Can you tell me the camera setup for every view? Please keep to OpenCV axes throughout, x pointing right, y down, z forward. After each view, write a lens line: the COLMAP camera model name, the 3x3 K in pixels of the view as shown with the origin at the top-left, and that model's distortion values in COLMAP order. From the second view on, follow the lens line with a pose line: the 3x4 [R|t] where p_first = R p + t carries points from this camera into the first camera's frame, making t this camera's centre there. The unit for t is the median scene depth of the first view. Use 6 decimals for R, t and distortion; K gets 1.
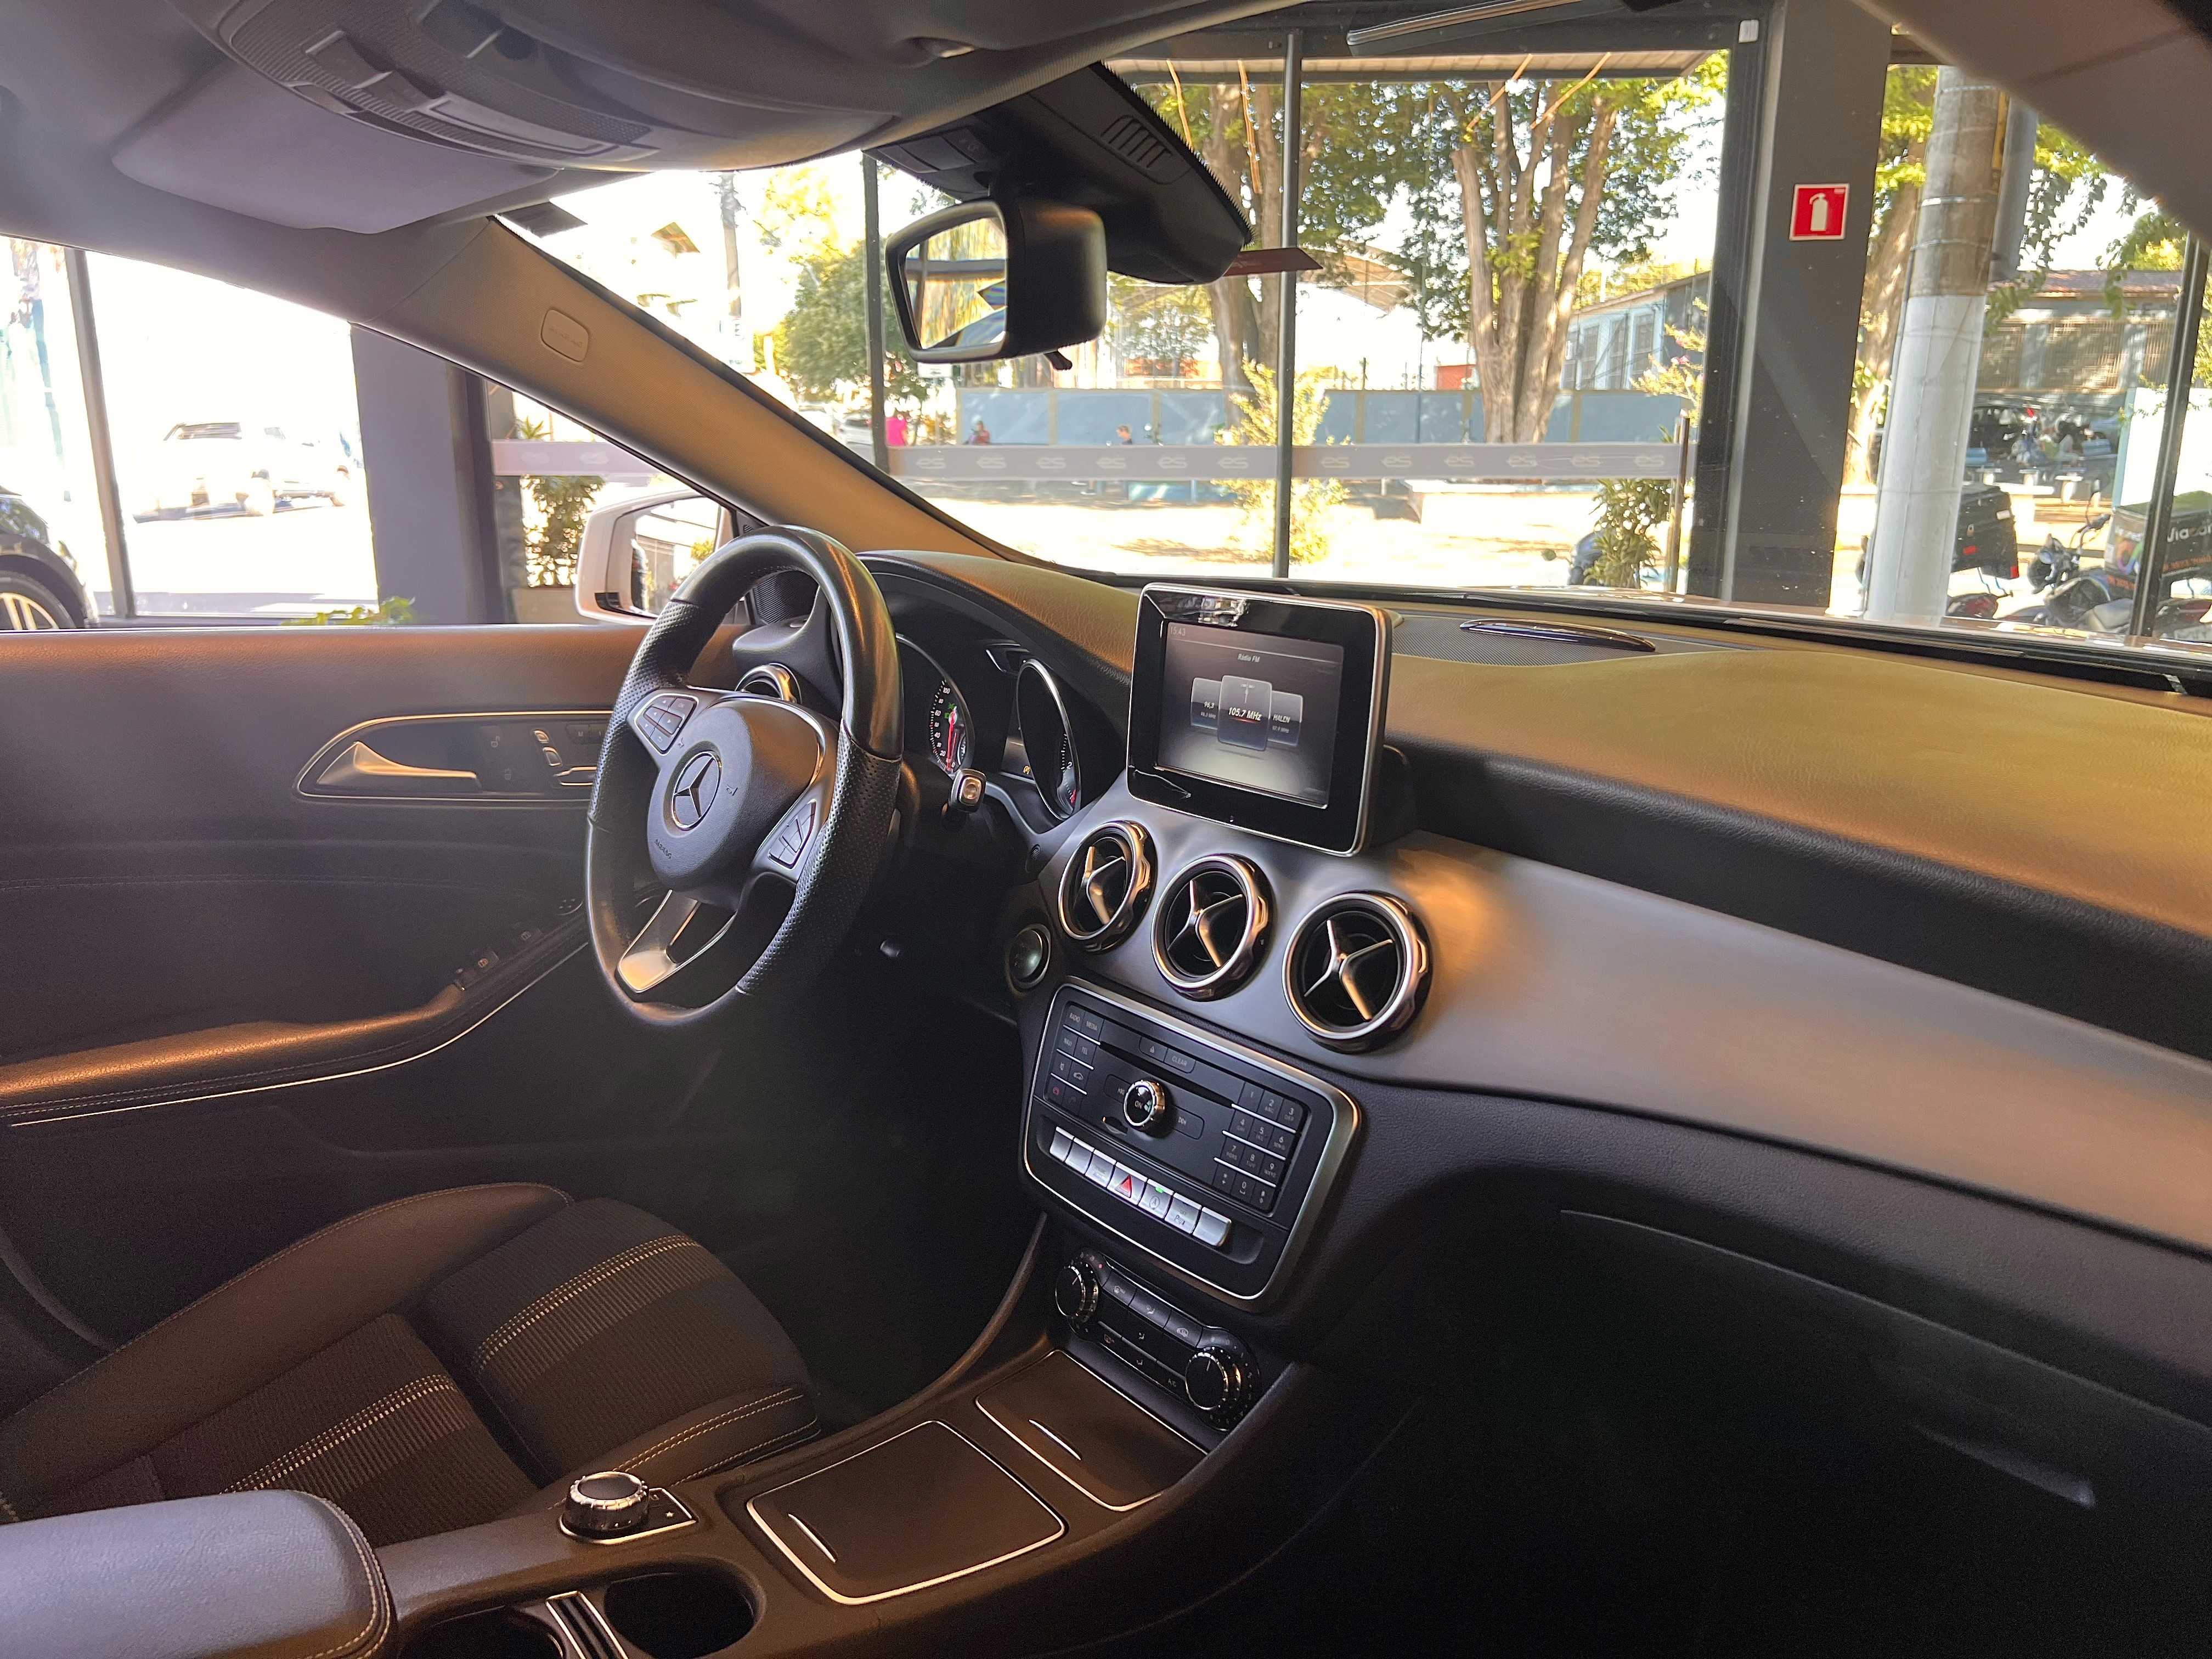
lens RADIAL K [[1667.5, 0, 1111.8], [0, 1667.5, 835.9], [0, 0, 1]] dist [0.054933, -0.080537]
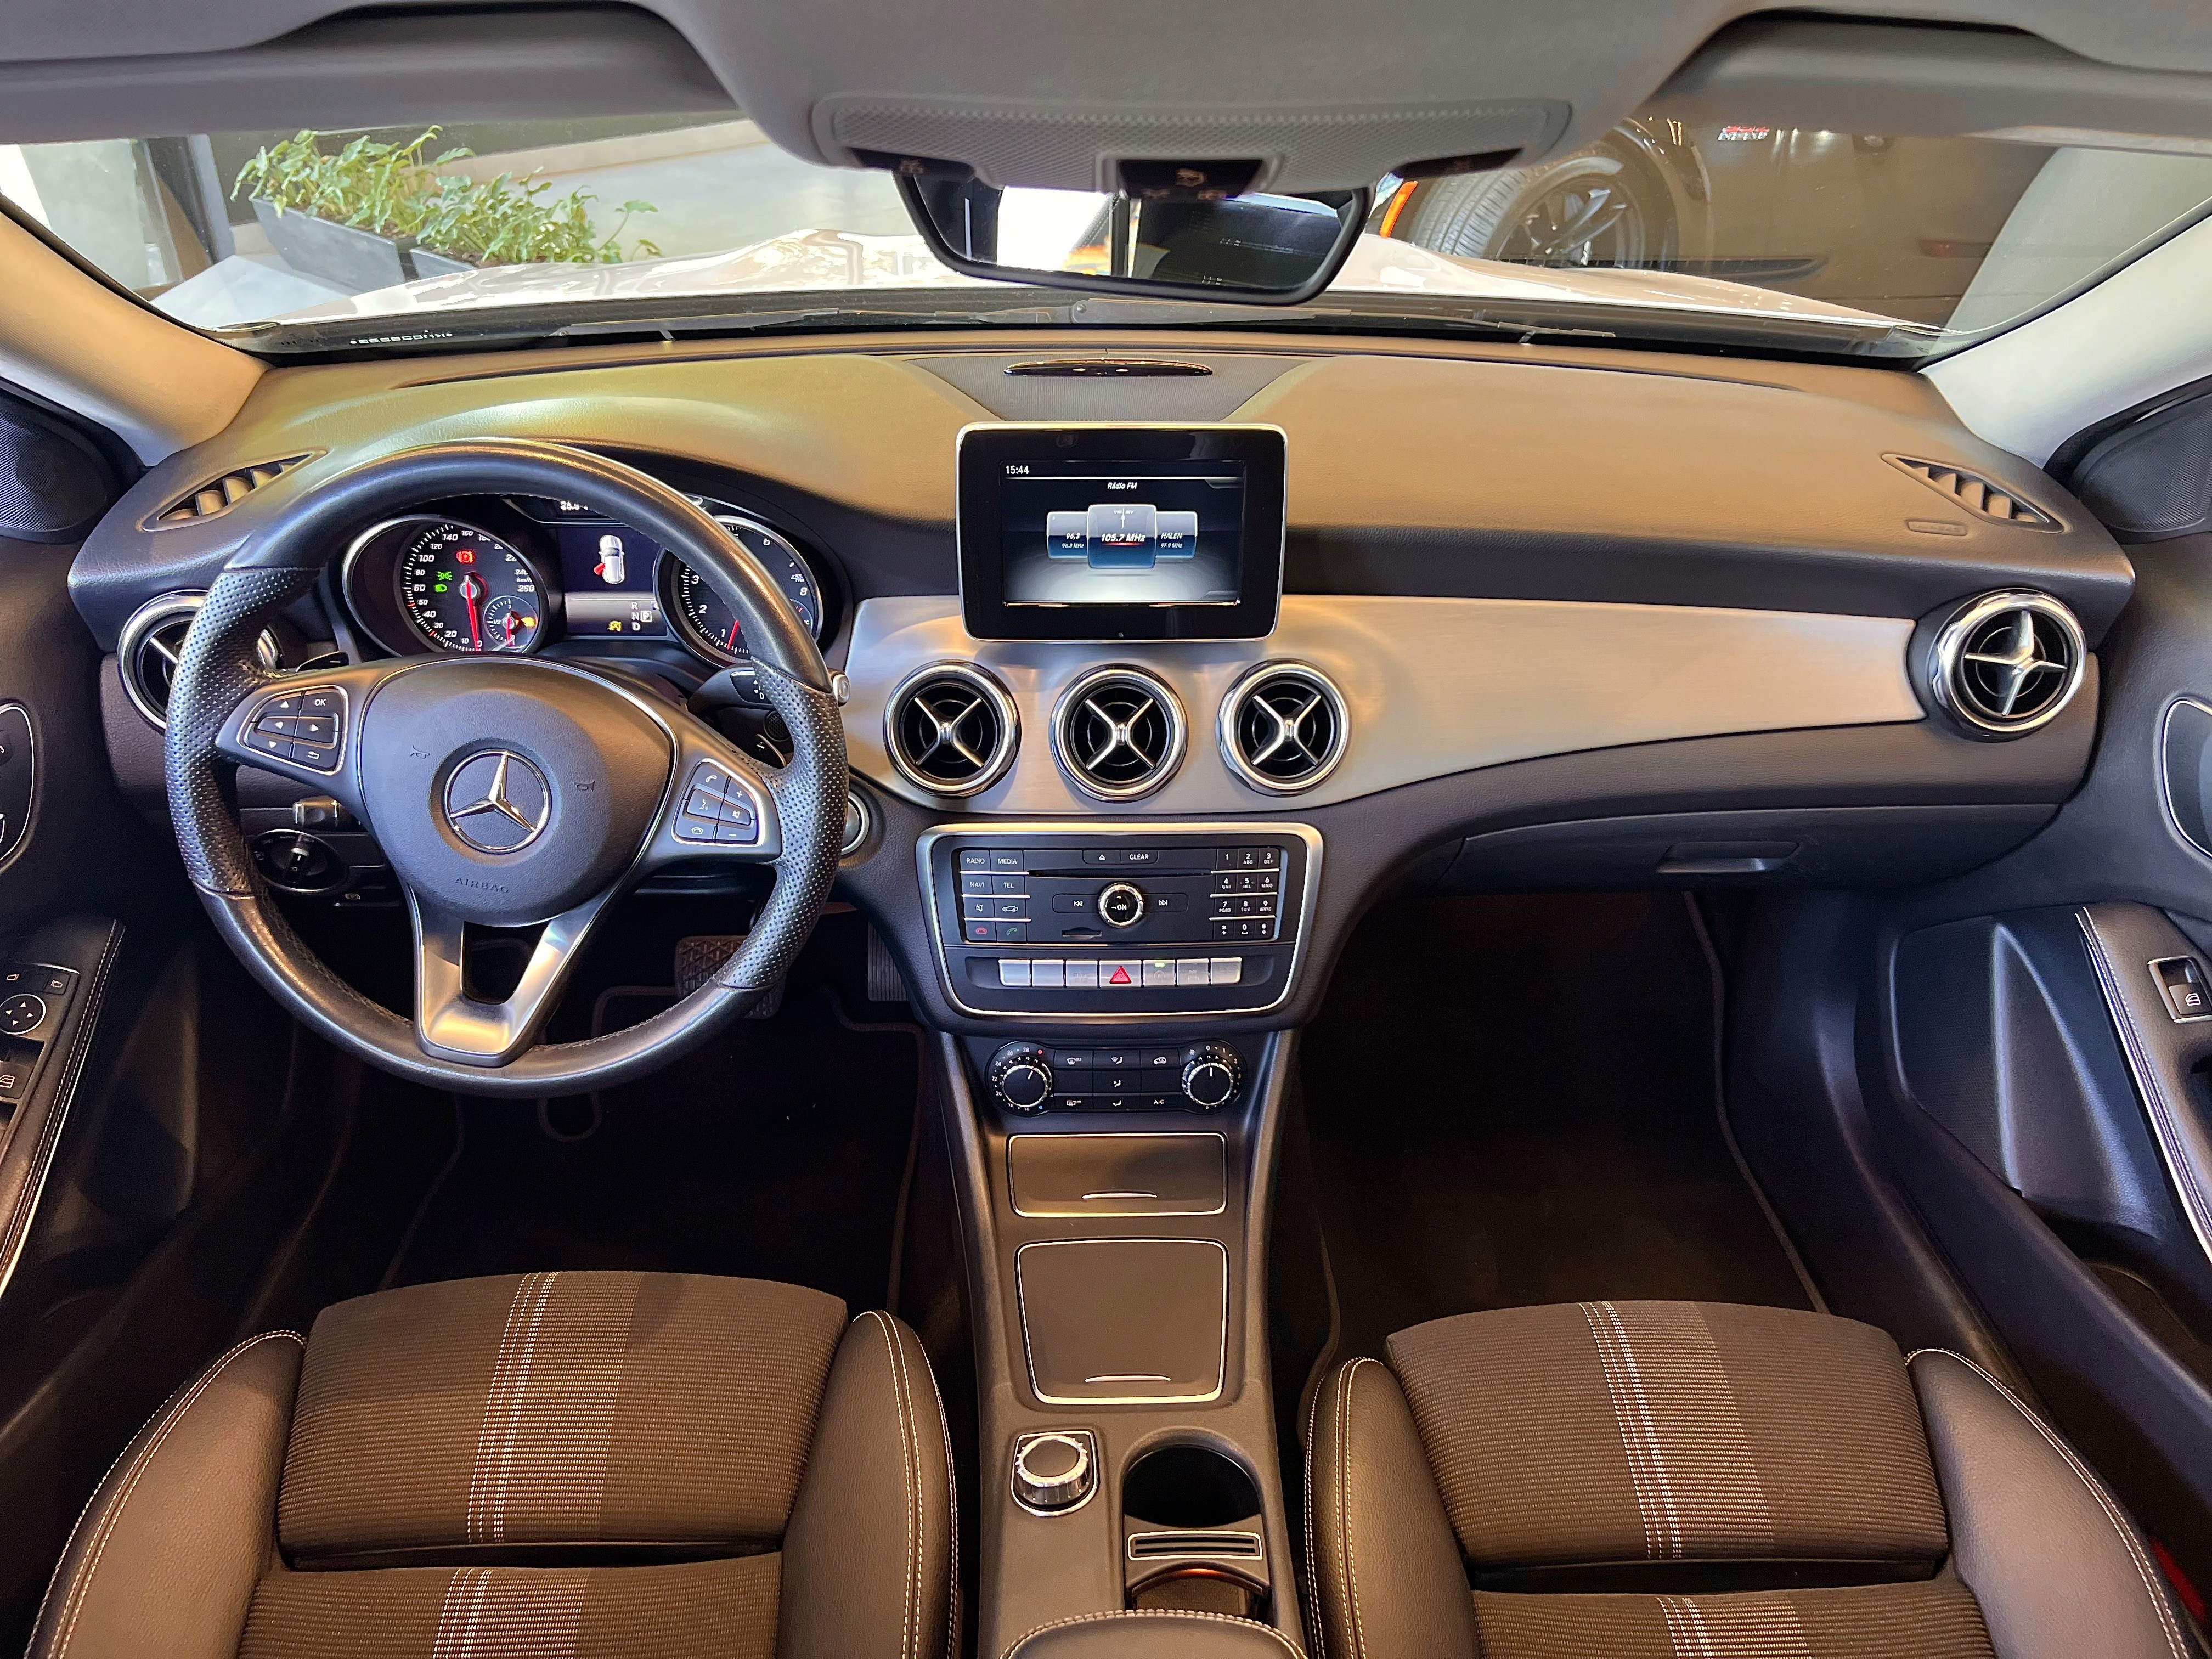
lens RADIAL K [[1667.5, 0, 1111.8], [0, 1667.5, 835.9], [0, 0, 1]] dist [0.054933, -0.080537]
pose [[0.579659, -0.383276, 0.719093, -0.781238], [0.186773, 0.921475, 0.340588, -0.266260], [-0.793166, -0.063118, 0.605726, 0.335201]]
